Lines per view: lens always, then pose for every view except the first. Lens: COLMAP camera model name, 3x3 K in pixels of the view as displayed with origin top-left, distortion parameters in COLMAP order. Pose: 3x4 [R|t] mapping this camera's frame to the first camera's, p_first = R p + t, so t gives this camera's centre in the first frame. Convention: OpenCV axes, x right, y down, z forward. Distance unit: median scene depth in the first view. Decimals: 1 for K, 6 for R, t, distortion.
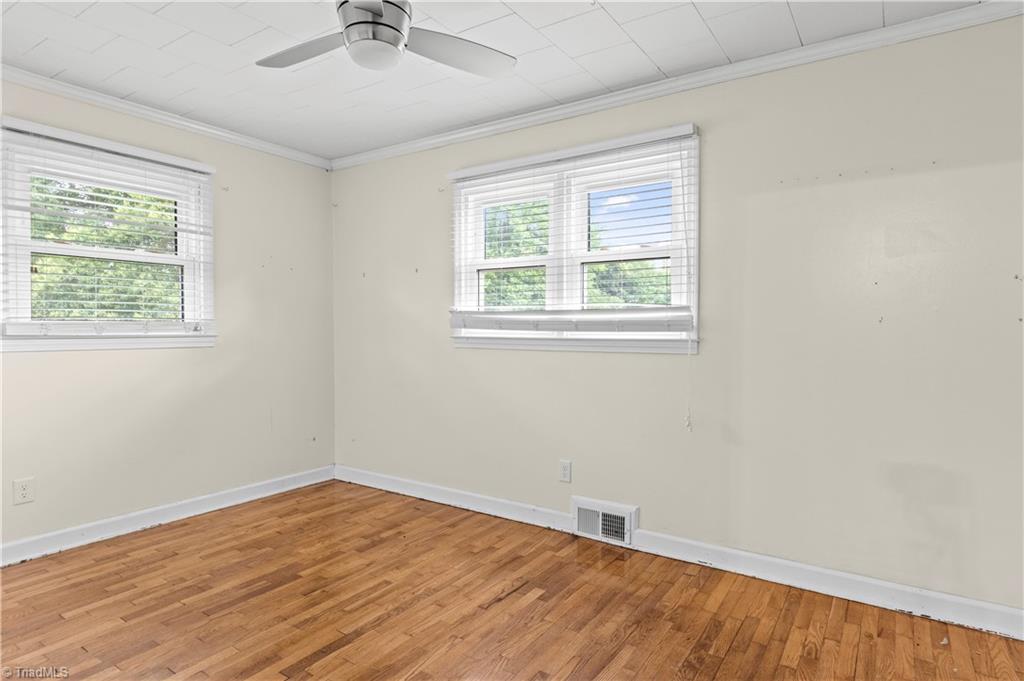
lens RADIAL K [[551.7, 0, 515.1], [0, 551.7, 339.4], [0, 0, 1]] dist [0.004376, -0.000542]
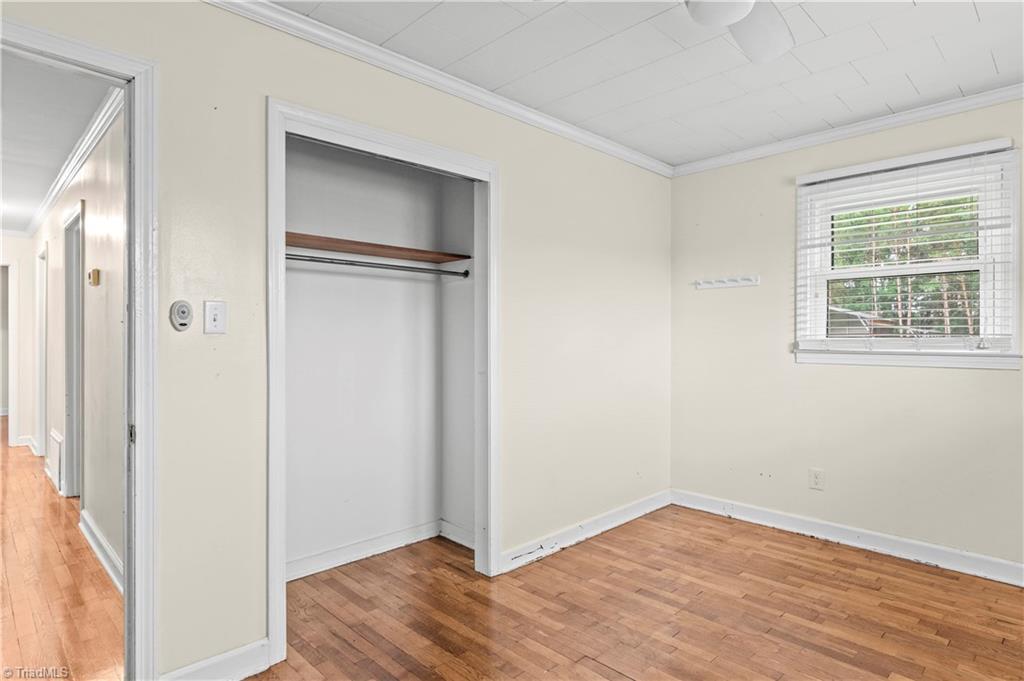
lens RADIAL K [[551.7, 0, 547.3], [0, 551.7, 338.8], [0, 0, 1]] dist [0.004376, -0.000542]
pose [[-0.149102, -0.005014, -0.988809, 0.381822], [-0.027819, 0.999613, -0.000874, -0.013927], [0.988430, 0.027378, -0.149184, 0.577640]]
